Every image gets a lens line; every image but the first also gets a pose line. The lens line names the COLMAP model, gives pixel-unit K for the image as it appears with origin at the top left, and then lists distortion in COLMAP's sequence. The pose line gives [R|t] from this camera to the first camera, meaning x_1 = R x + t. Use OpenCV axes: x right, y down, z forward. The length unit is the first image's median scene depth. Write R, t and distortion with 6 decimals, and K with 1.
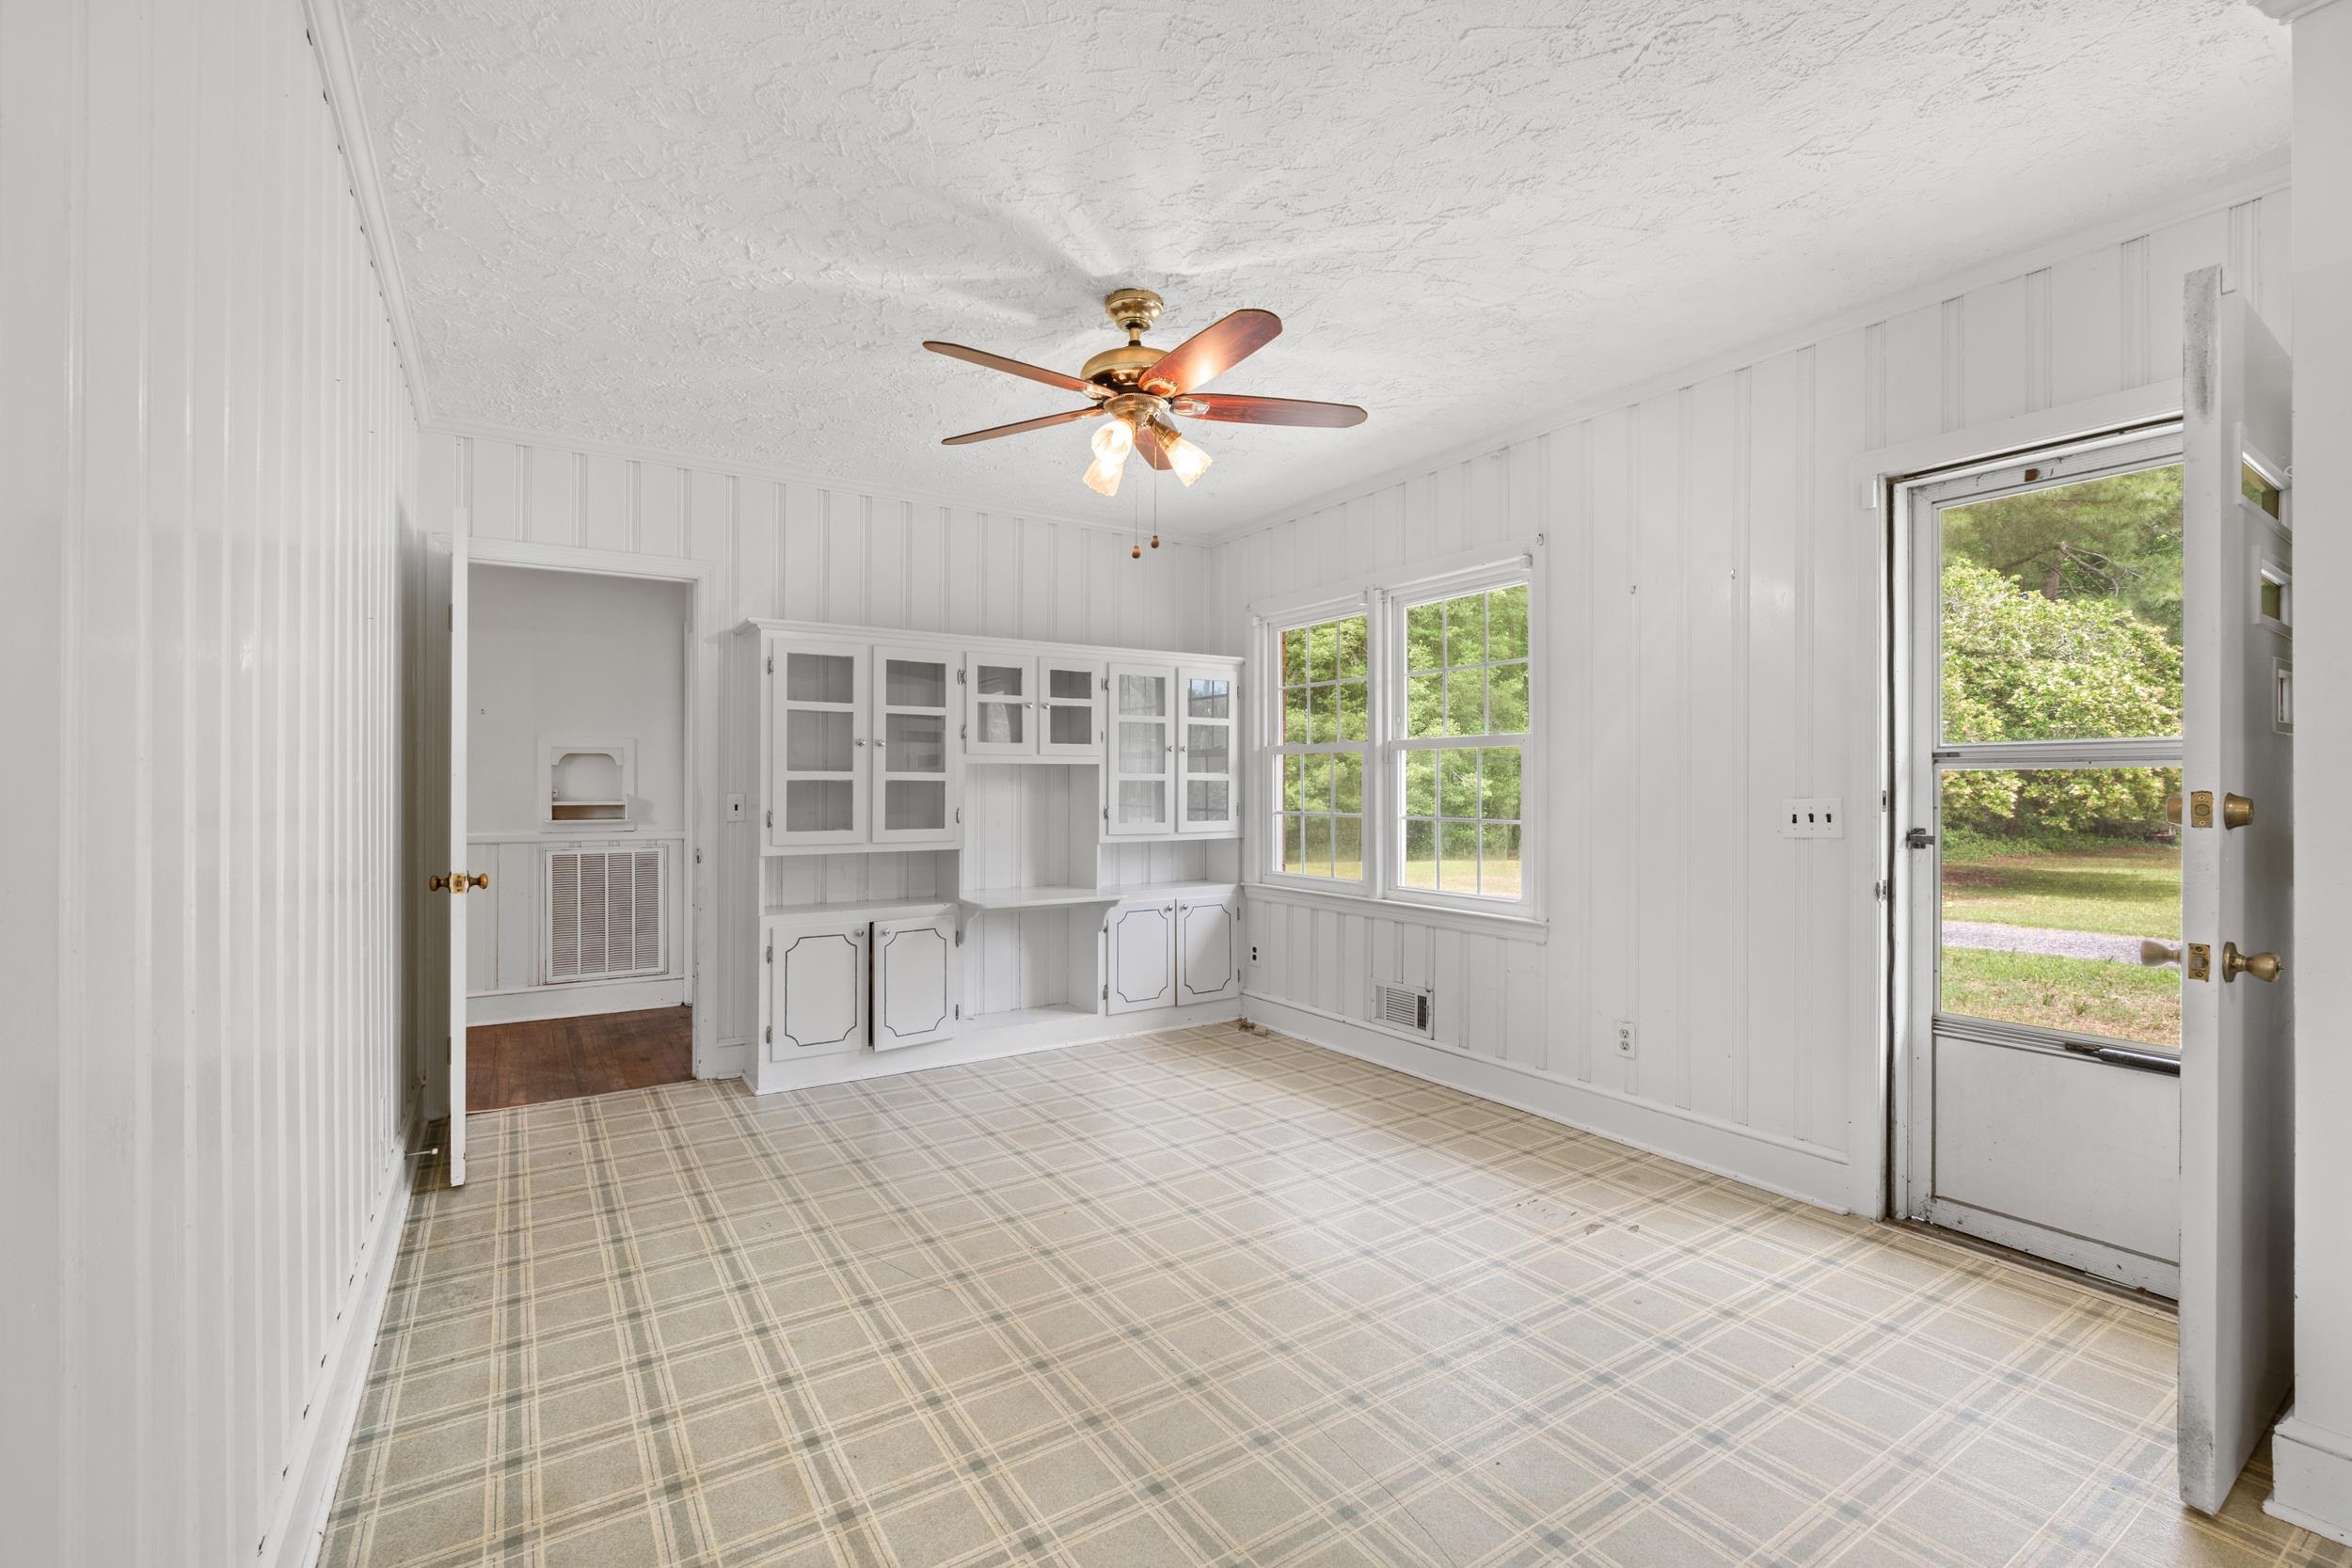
lens RADIAL K [[1031.5, 0, 1184.8], [0, 1031.5, 789.1], [0, 0, 1]] dist [-0.005064, 0.000673]
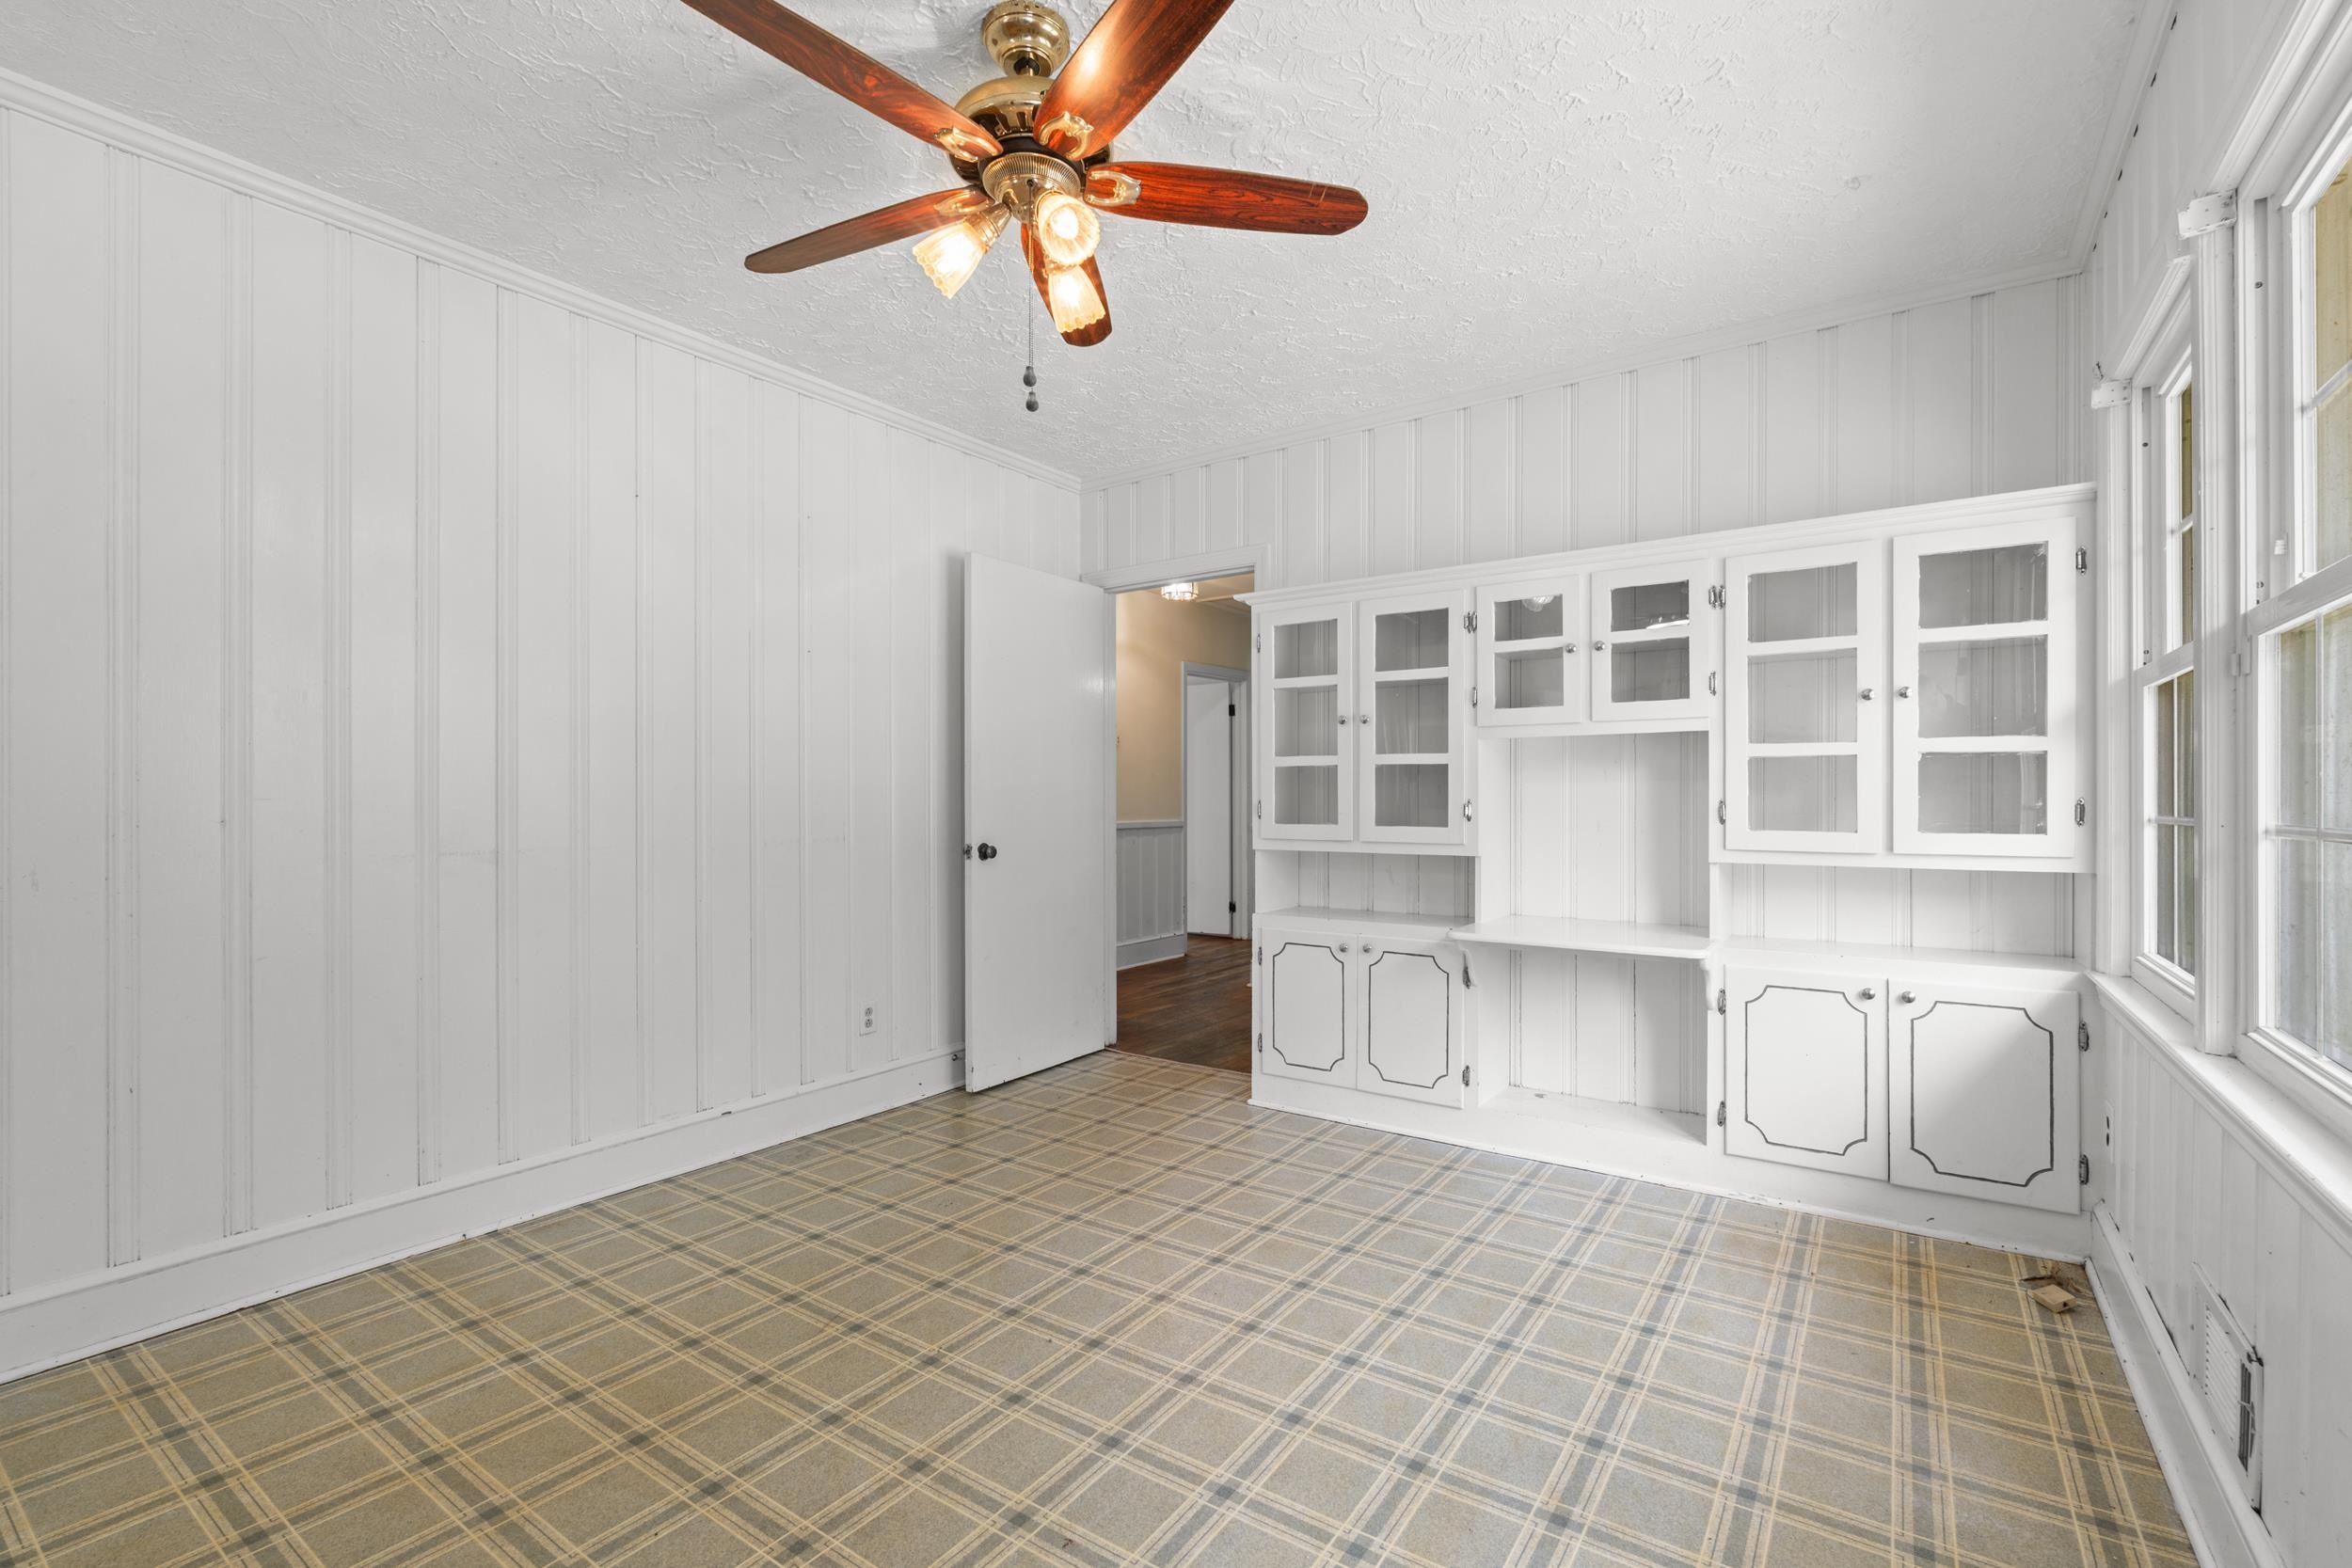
lens RADIAL K [[1031.5, 0, 1184.8], [0, 1031.5, 789.1], [0, 0, 1]] dist [-0.005064, 0.000673]
pose [[0.373558, -0.009233, -0.927561, 0.505024], [-0.002342, 0.999938, -0.010896, 0.024552], [0.927604, 0.006243, 0.373513, 0.687934]]
